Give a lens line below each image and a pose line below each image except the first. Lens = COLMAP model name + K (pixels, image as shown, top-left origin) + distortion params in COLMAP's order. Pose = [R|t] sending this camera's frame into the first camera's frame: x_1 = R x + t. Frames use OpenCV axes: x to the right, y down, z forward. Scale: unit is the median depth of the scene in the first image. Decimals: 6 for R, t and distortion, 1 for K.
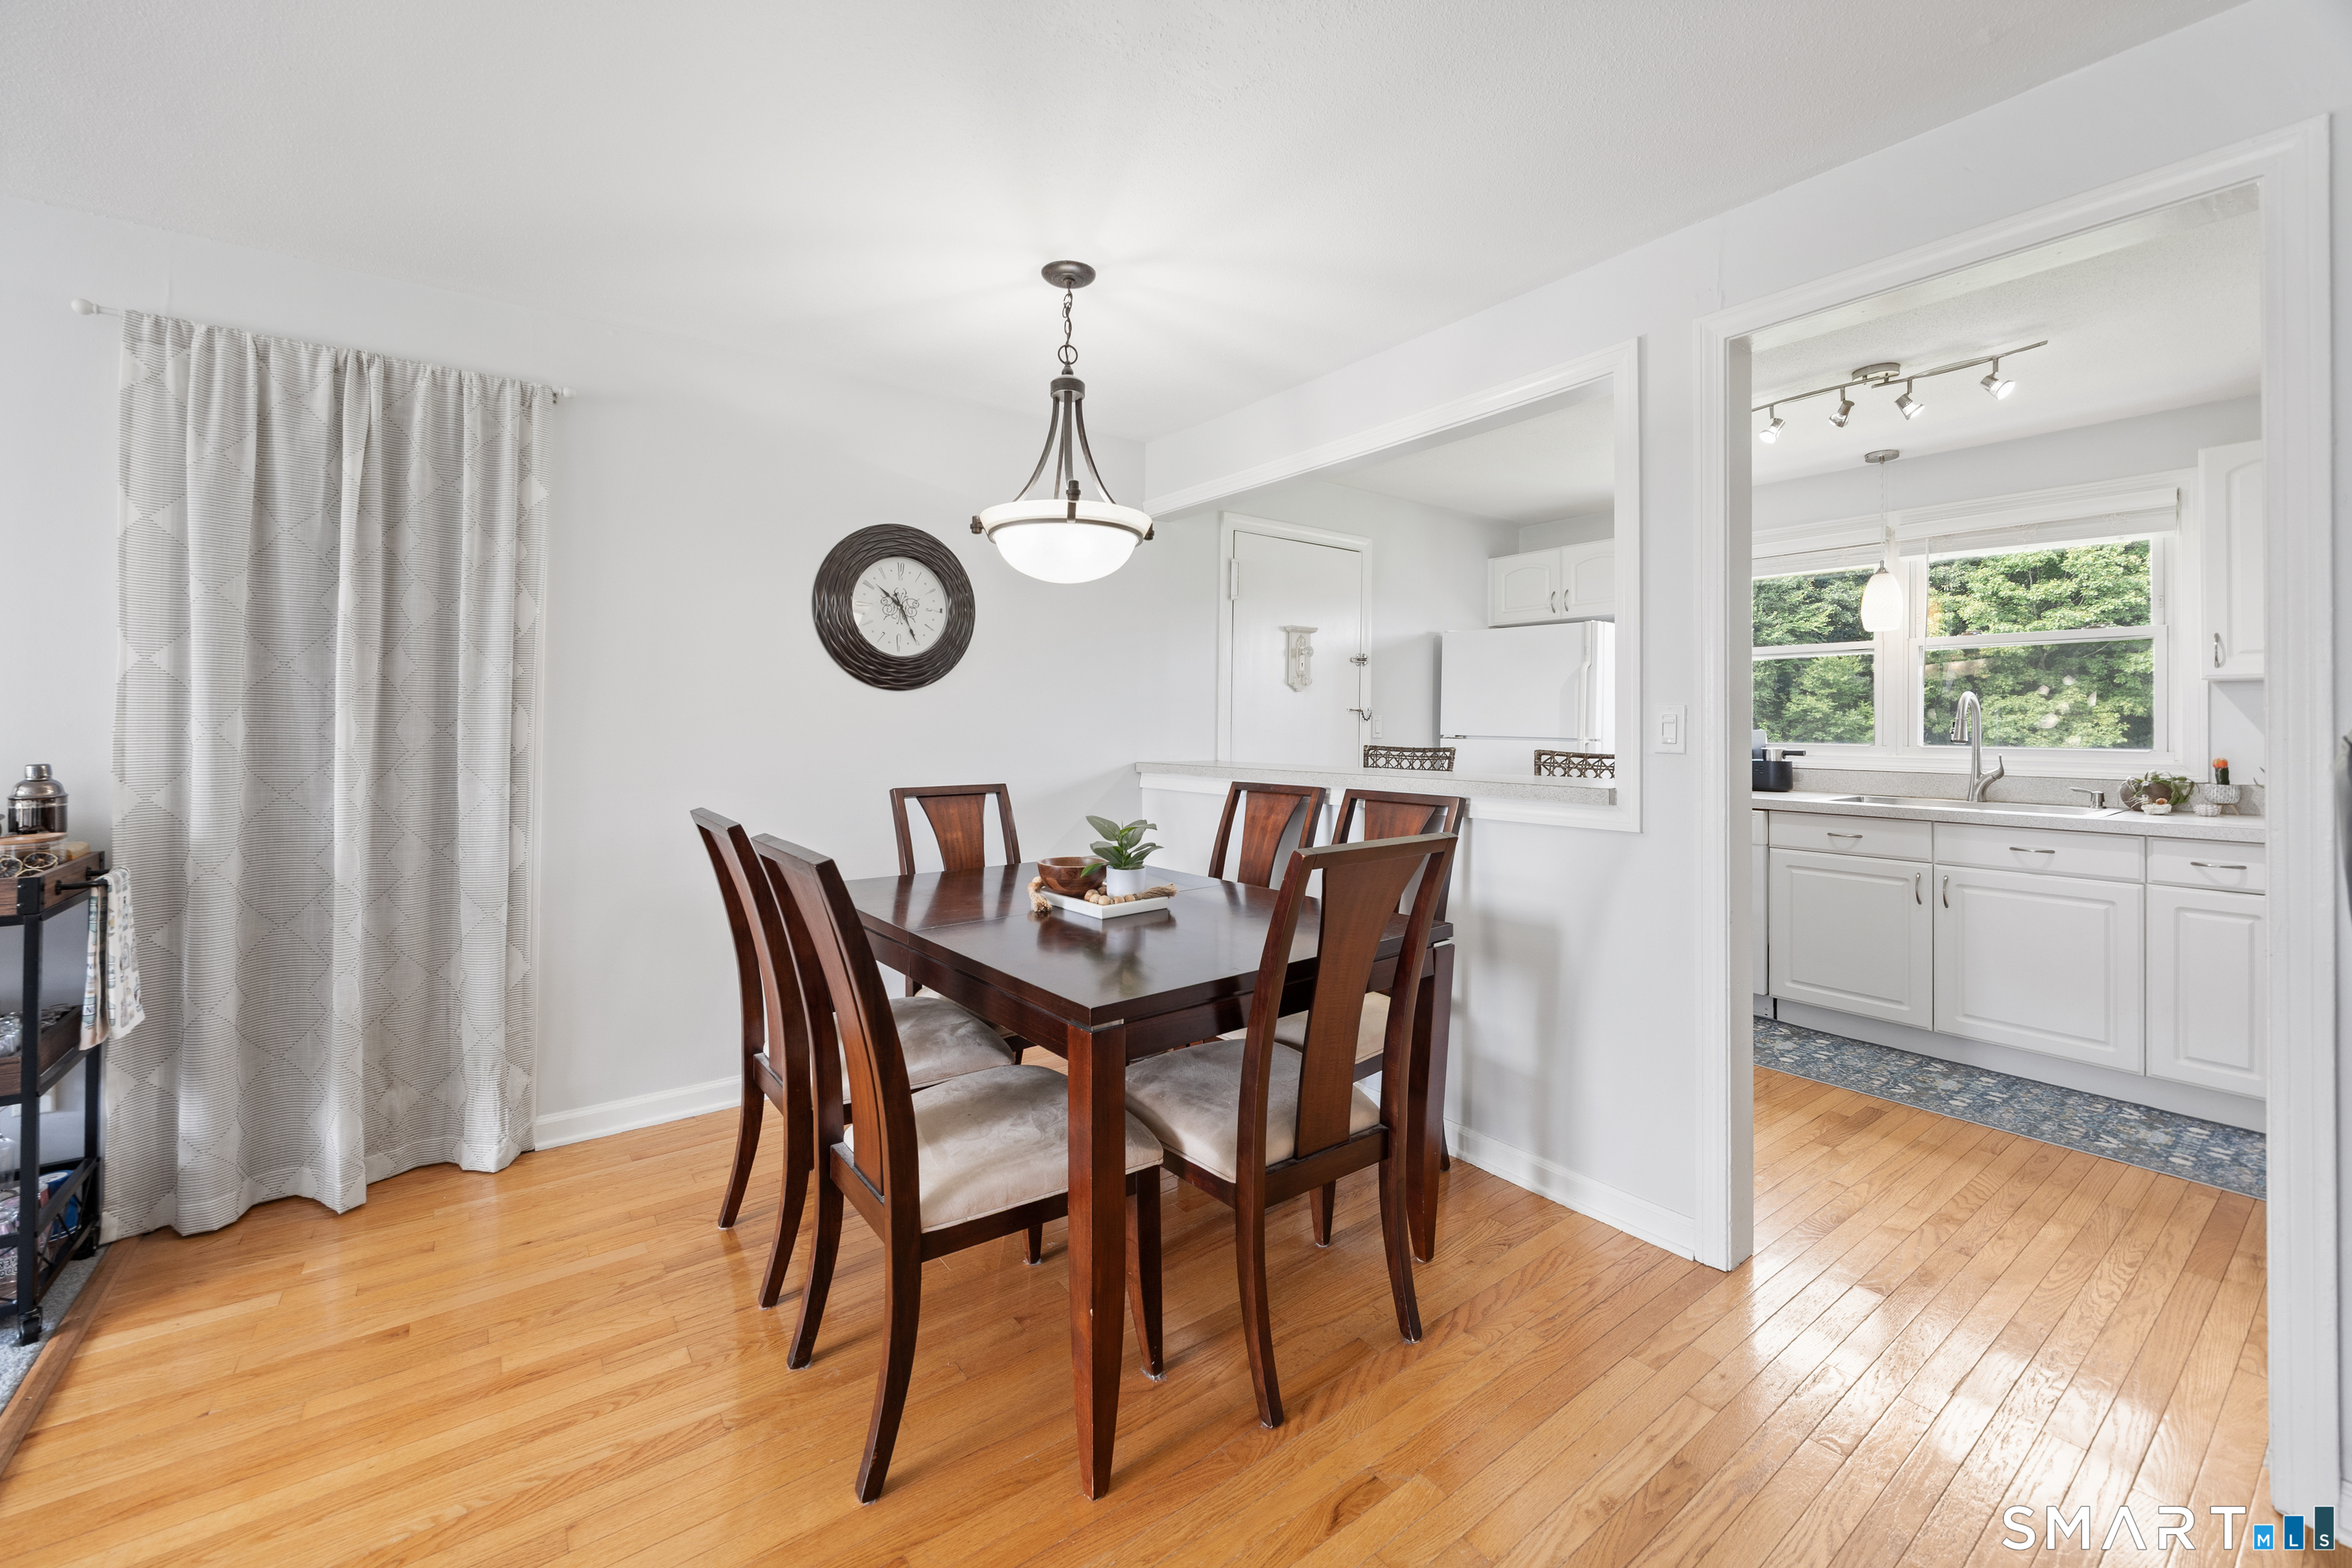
lens RADIAL K [[956.2, 0, 1164.2], [0, 956.2, 713.3], [0, 0, 1]] dist [-0.001569, -0.000137]
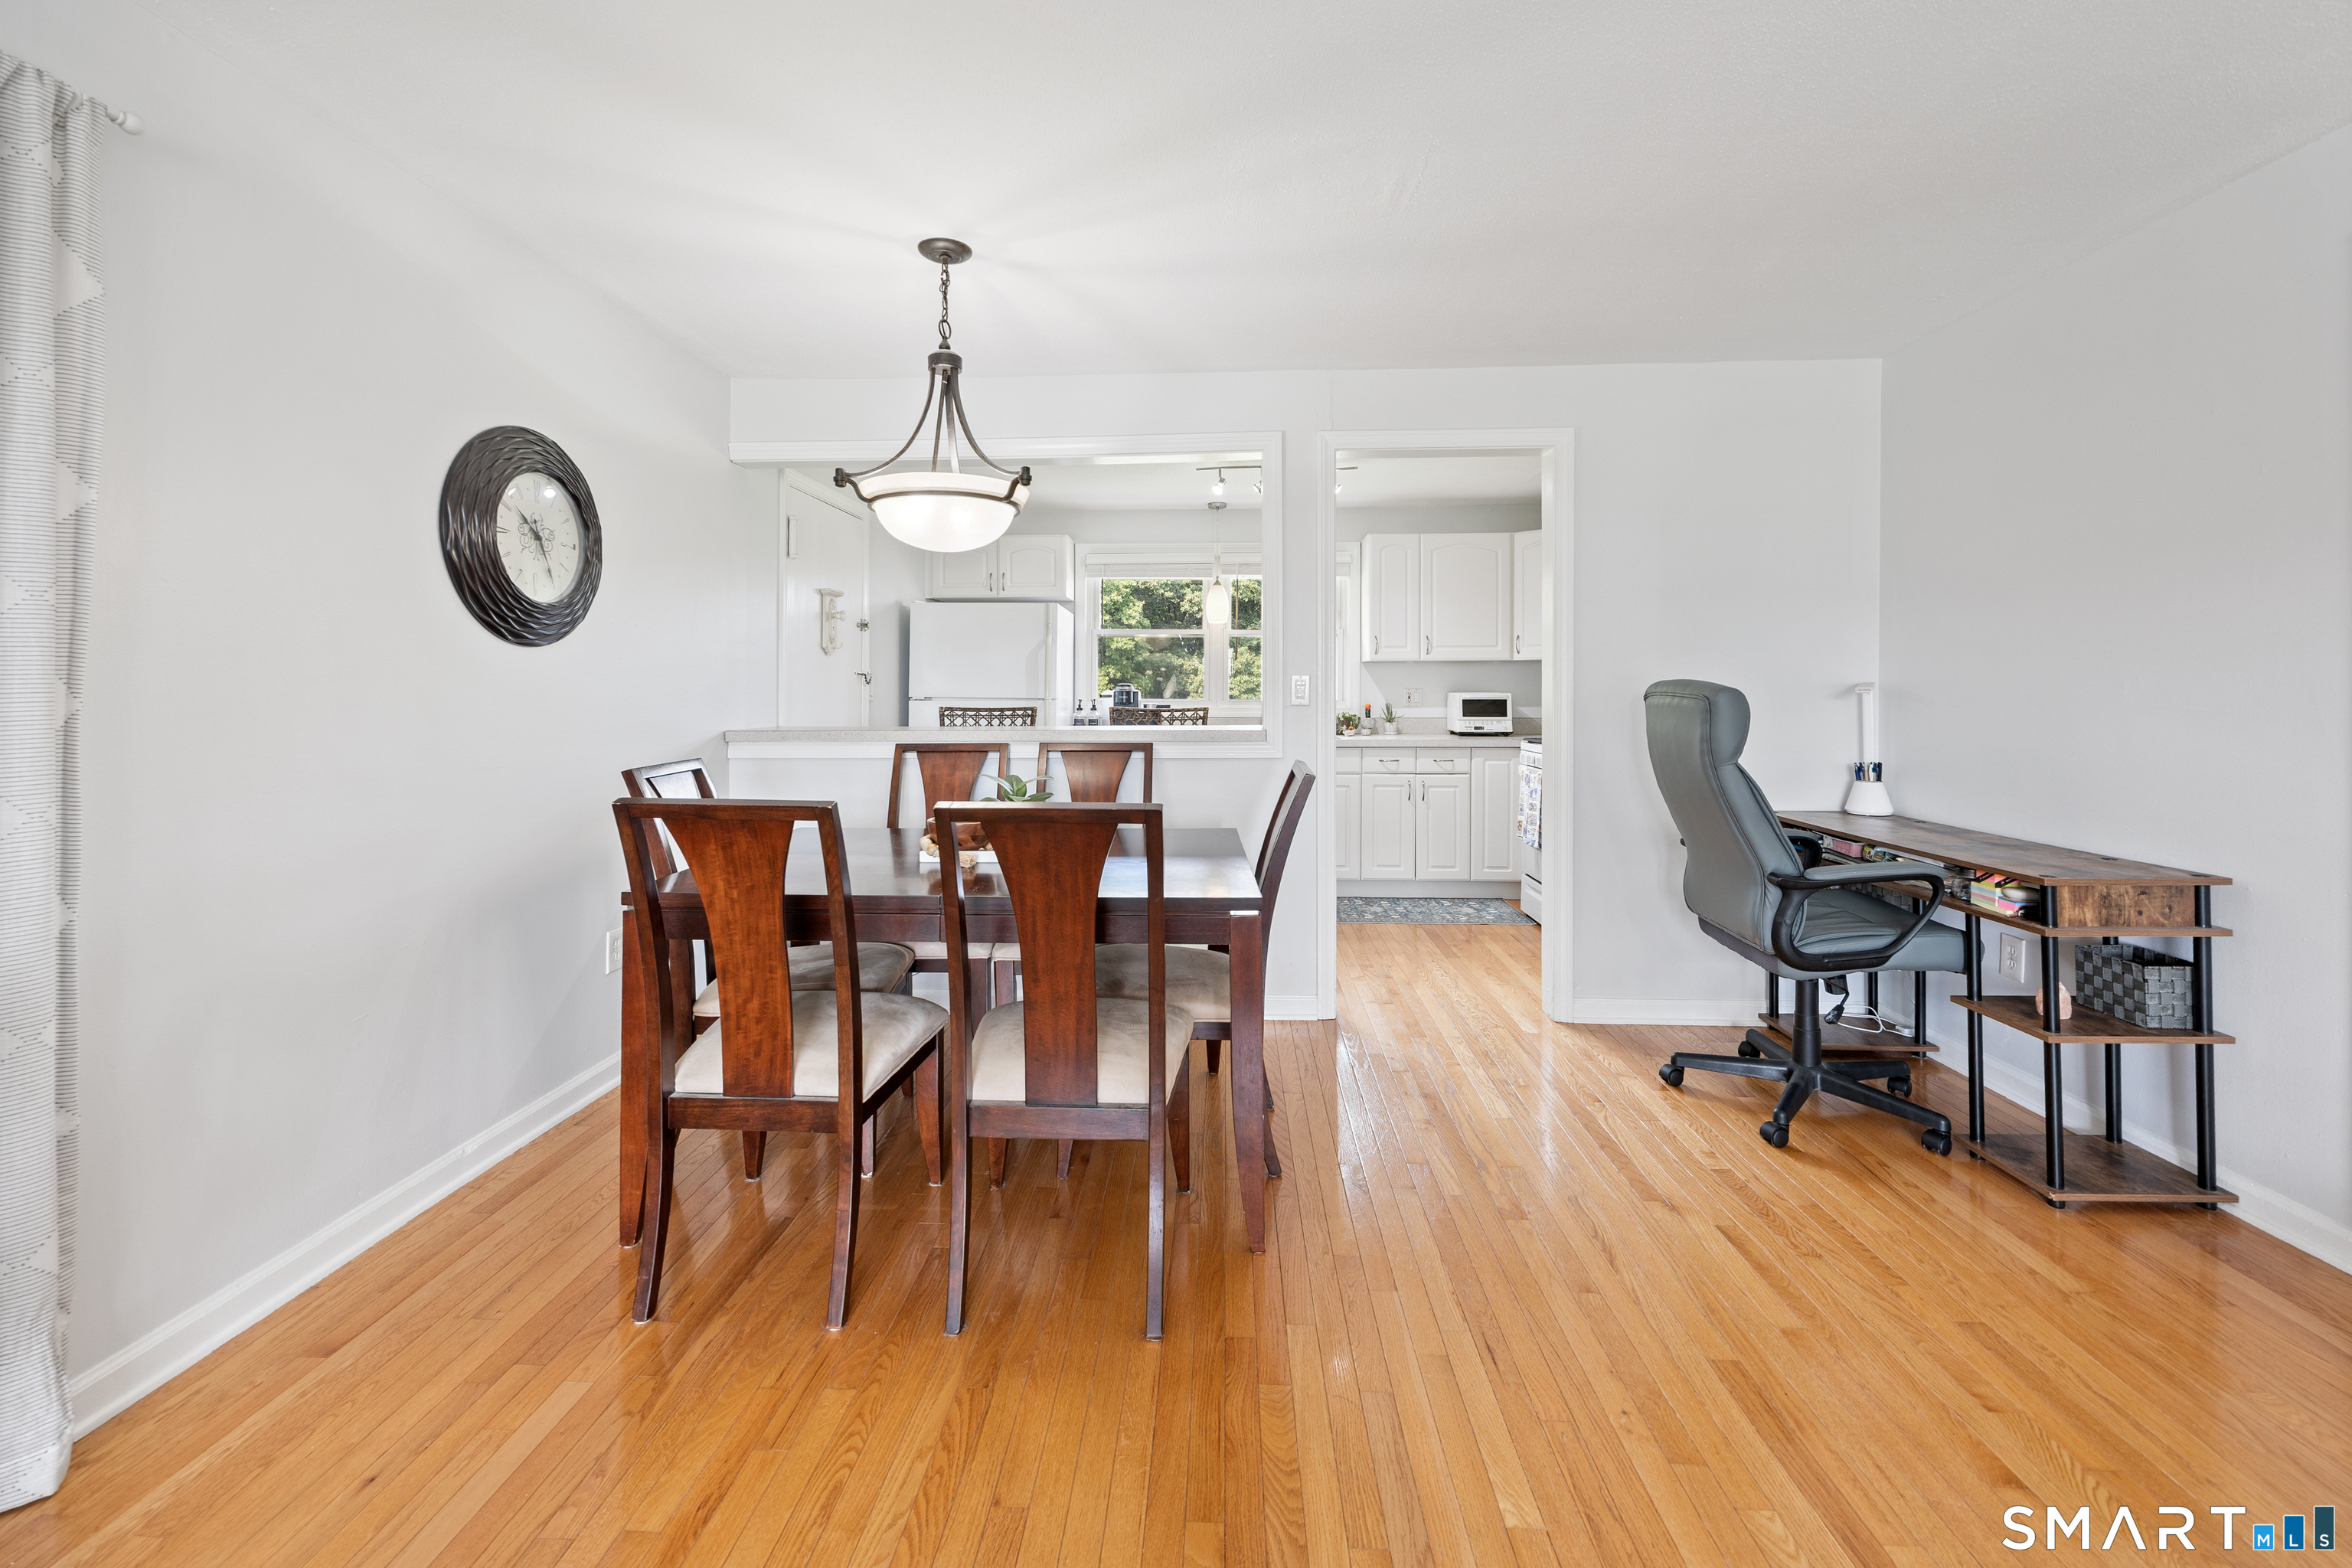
lens RADIAL K [[956.2, 0, 1186.2], [0, 956.2, 700.1], [0, 0, 1]] dist [-0.001569, -0.000137]
pose [[0.630042, -0.015660, 0.776404, -0.467016], [-0.005063, 0.999693, 0.024272, -0.002131], [-0.776545, -0.019223, 0.629769, 0.090919]]
